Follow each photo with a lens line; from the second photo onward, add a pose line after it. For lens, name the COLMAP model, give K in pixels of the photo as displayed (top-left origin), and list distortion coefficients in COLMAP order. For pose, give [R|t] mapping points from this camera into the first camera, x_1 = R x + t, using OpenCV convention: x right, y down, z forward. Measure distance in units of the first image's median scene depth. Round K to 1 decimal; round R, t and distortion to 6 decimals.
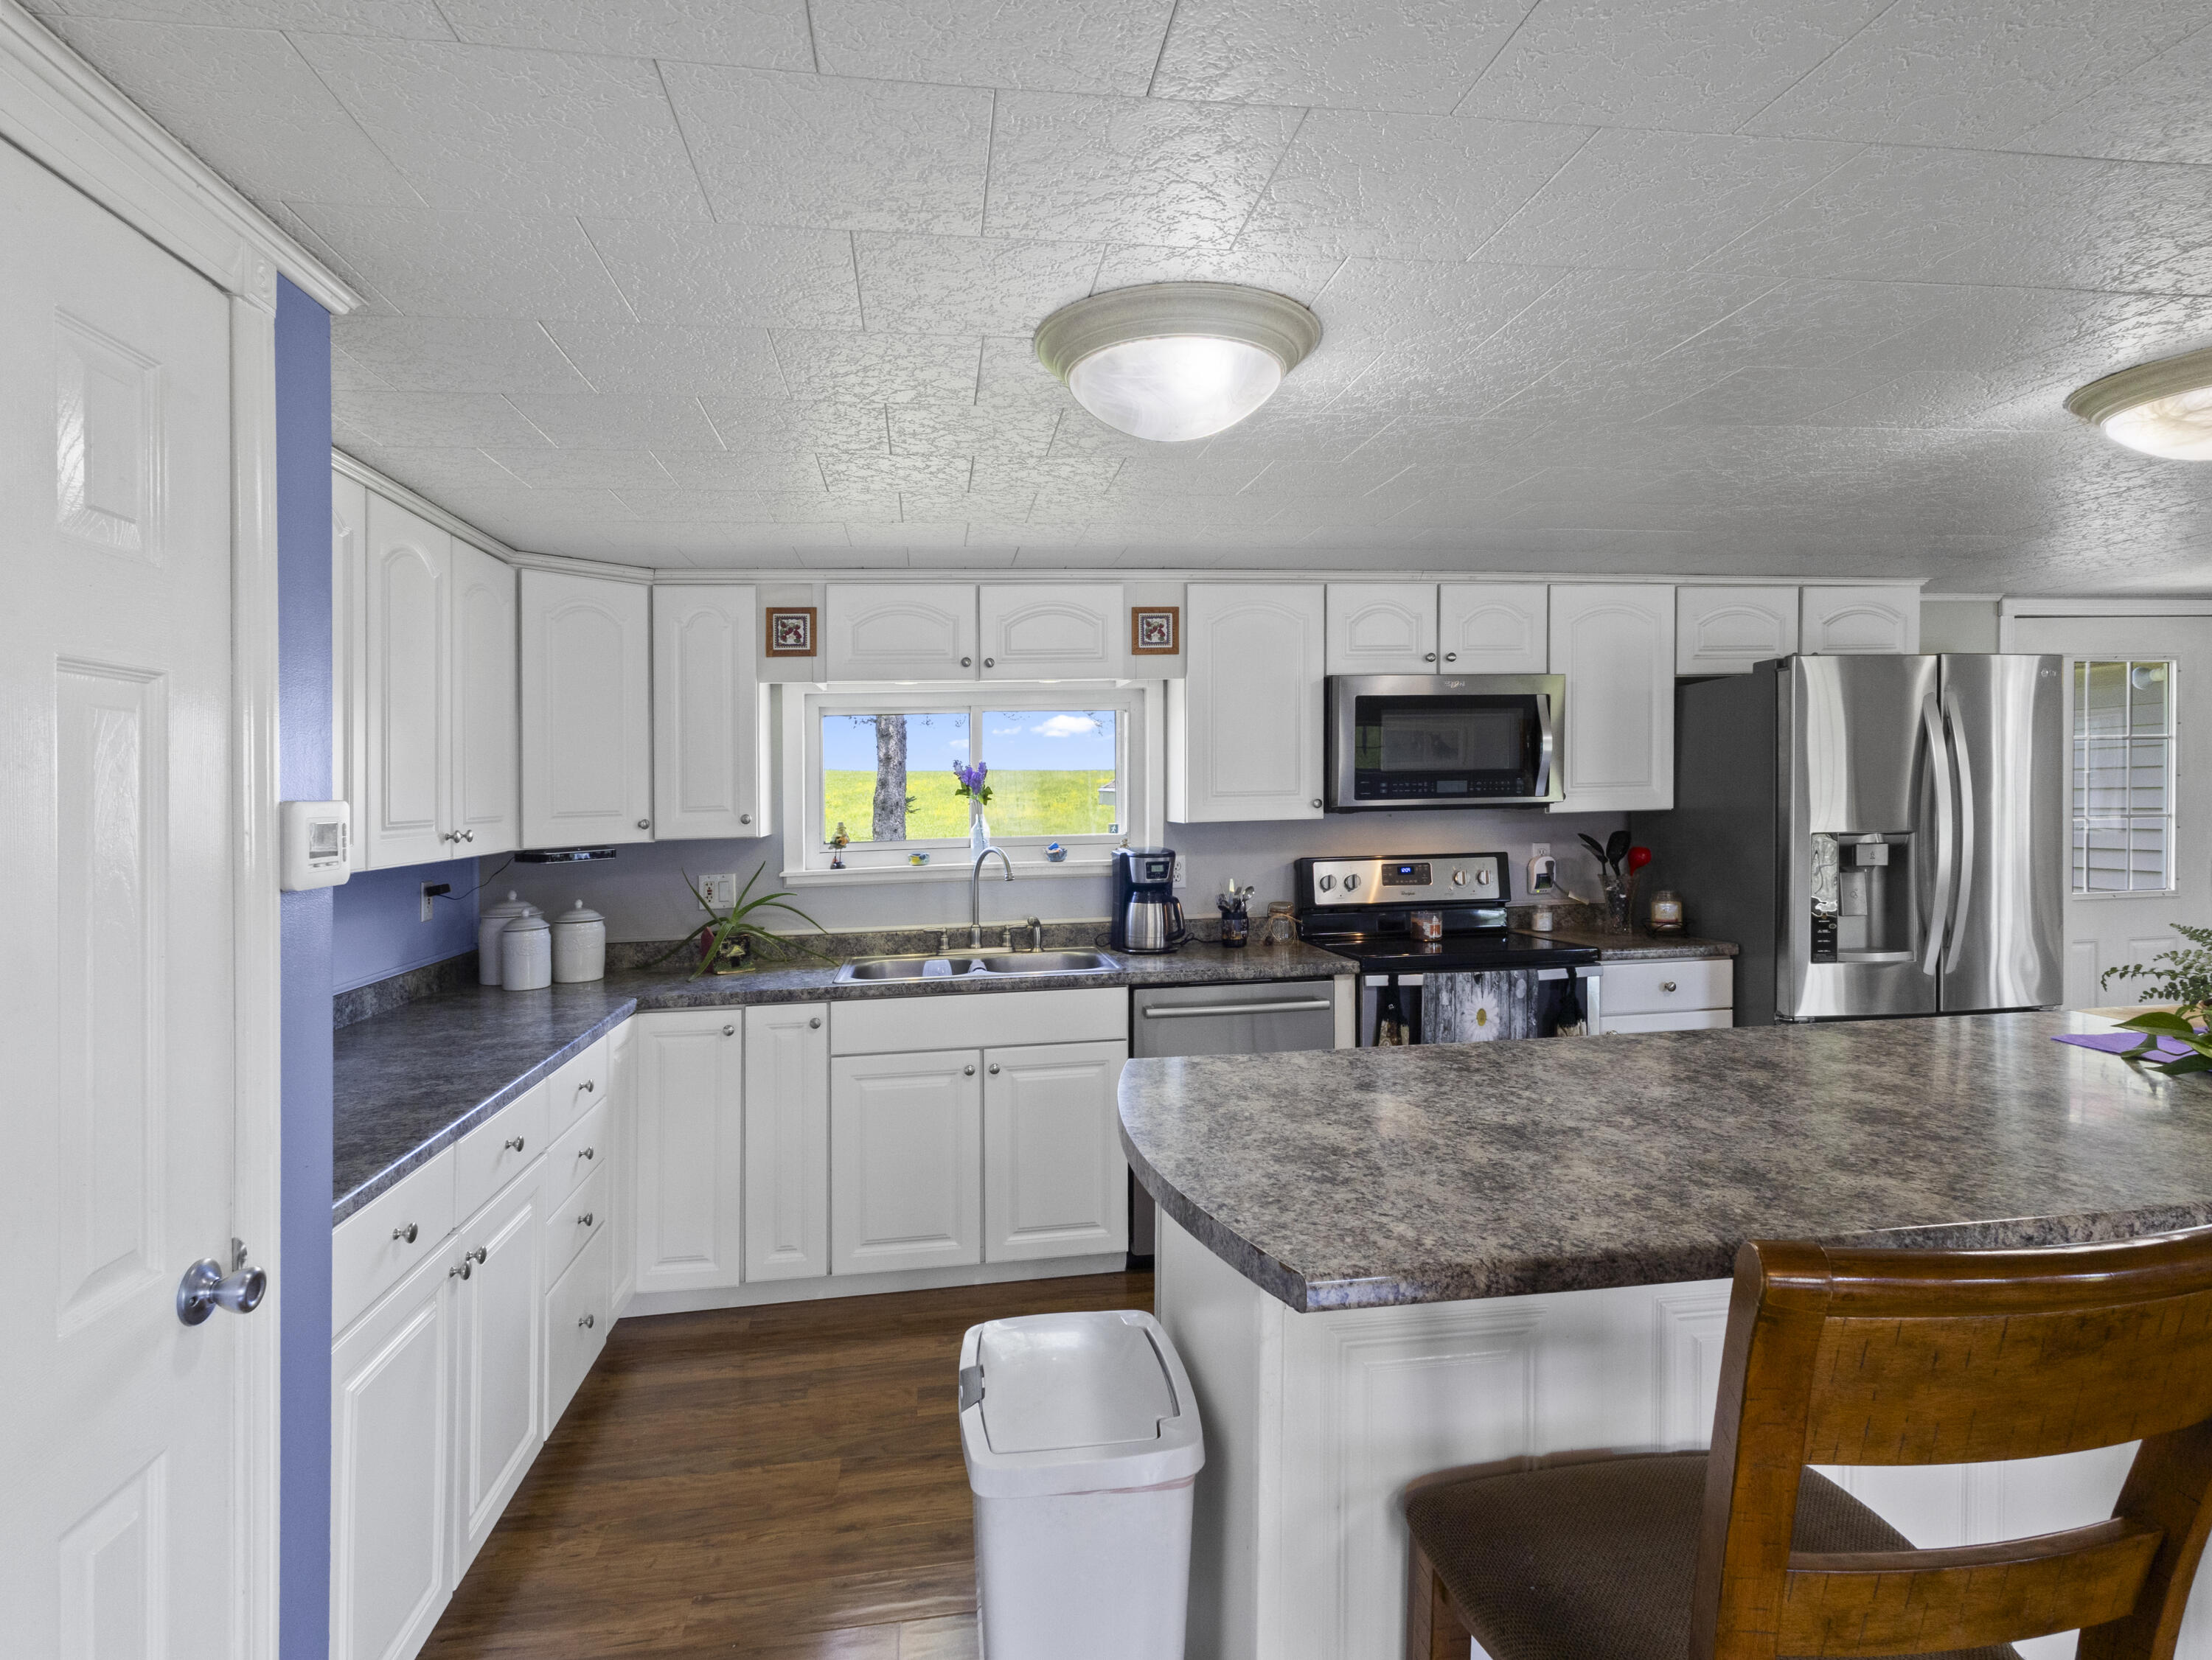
lens RADIAL K [[1149.4, 0, 1089.1], [0, 1149.4, 795.1], [0, 0, 1]] dist [0.015456, -0.003360]
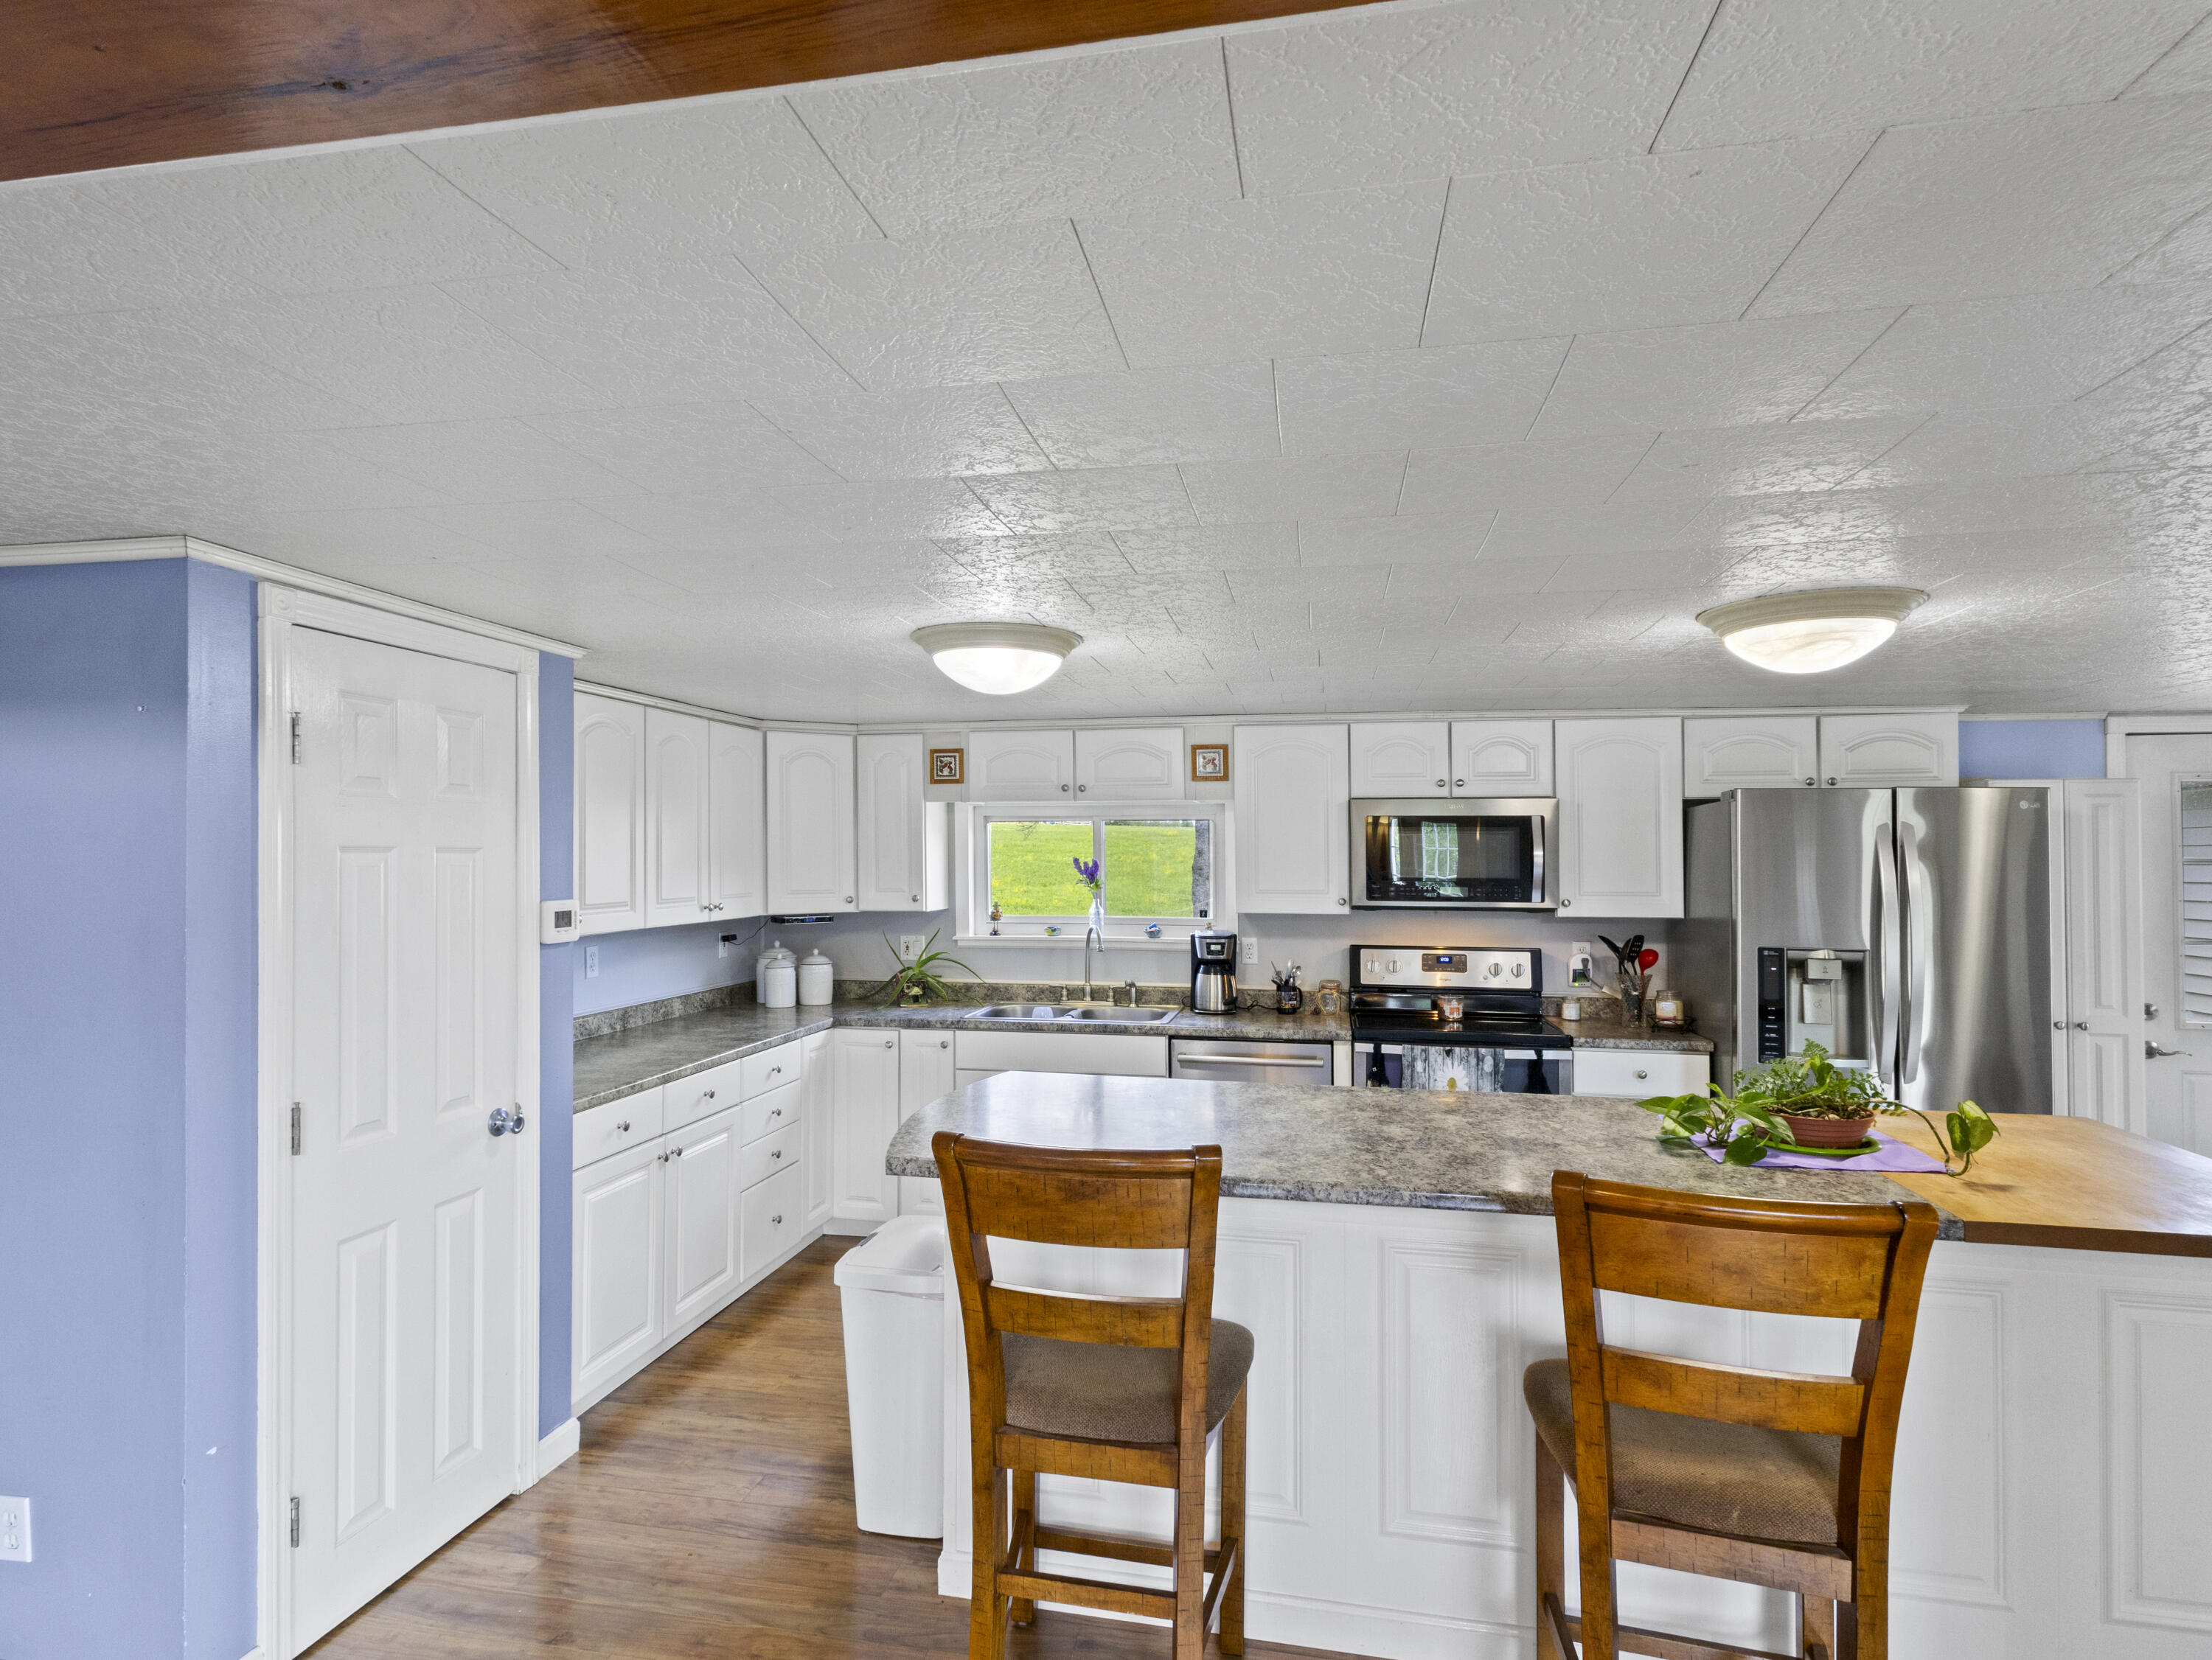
lens RADIAL K [[1149.4, 0, 1096.1], [0, 1149.4, 855.6], [0, 0, 1]] dist [0.015456, -0.003360]
pose [[0.944231, 0.025183, -0.328319, 0.357594], [-0.023516, 0.999683, 0.009047, -0.047525], [0.328443, -0.000822, 0.944524, -0.251933]]
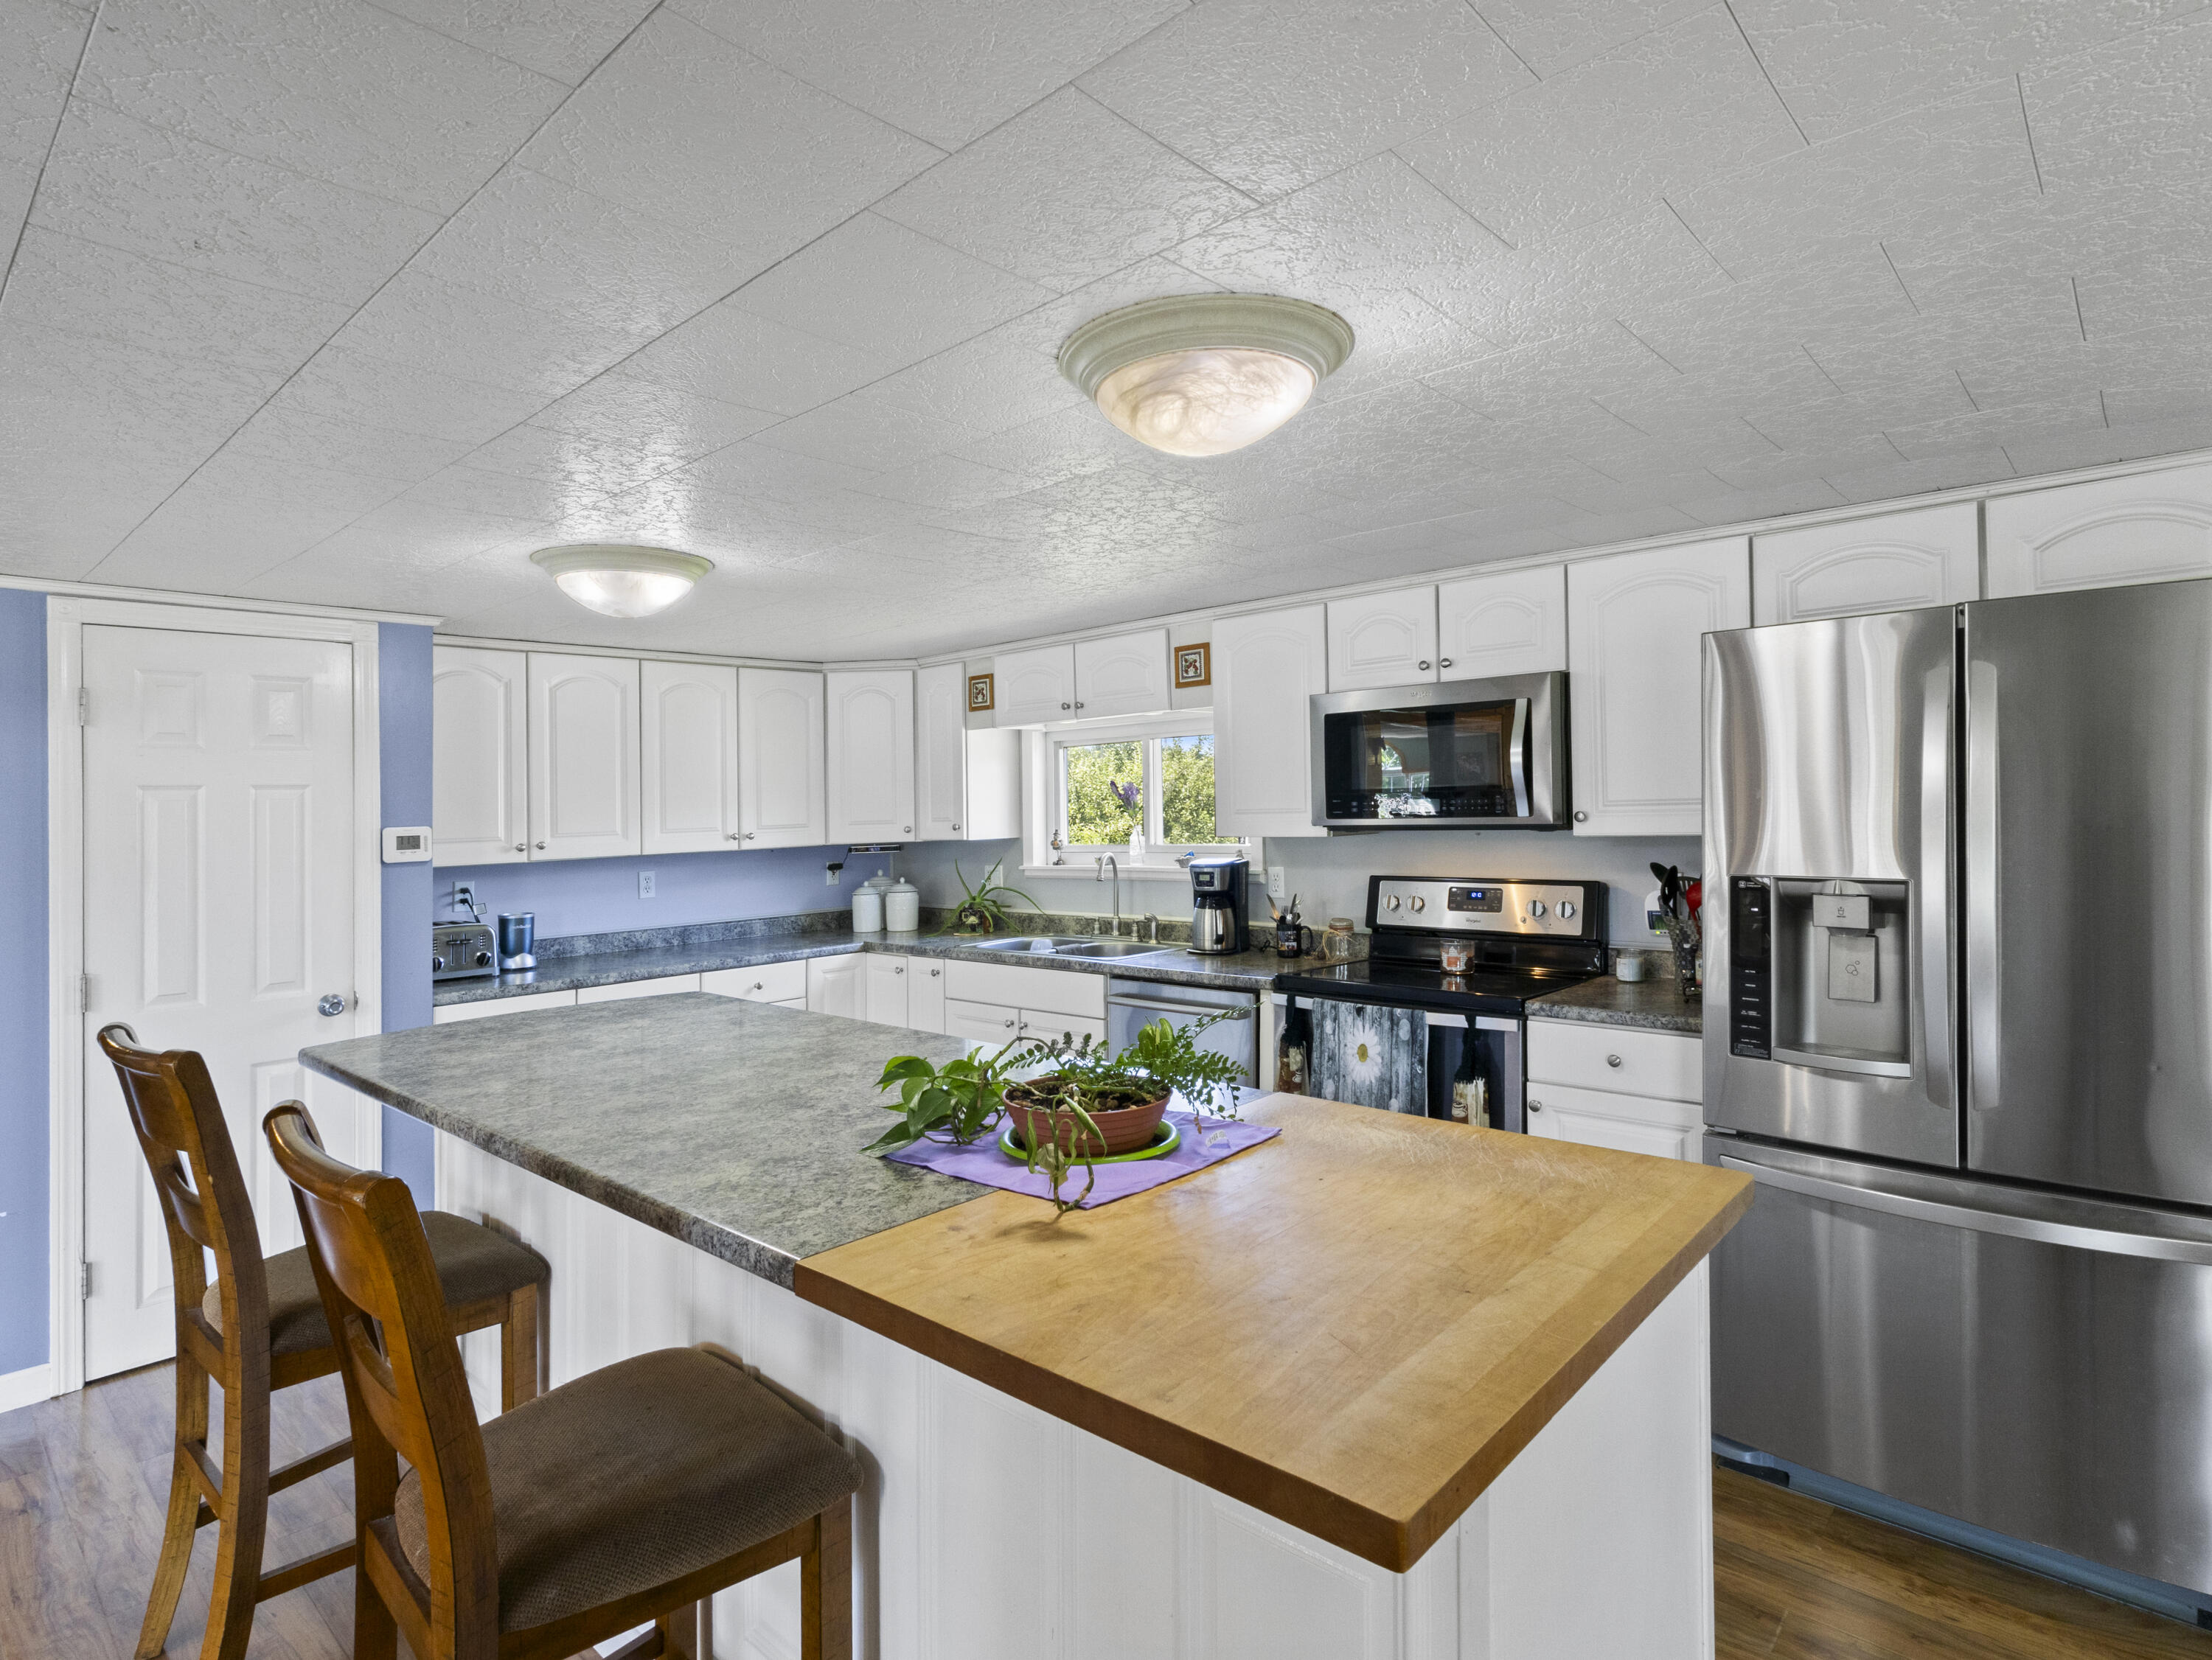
lens RADIAL K [[1149.4, 0, 1085.0], [0, 1149.4, 809.3], [0, 0, 1]] dist [0.015456, -0.003360]
pose [[0.639717, 0.007853, -0.768570, 0.856800], [0.012767, 0.999701, 0.020841, -0.027920], [0.768504, -0.023144, 0.639426, 0.205488]]
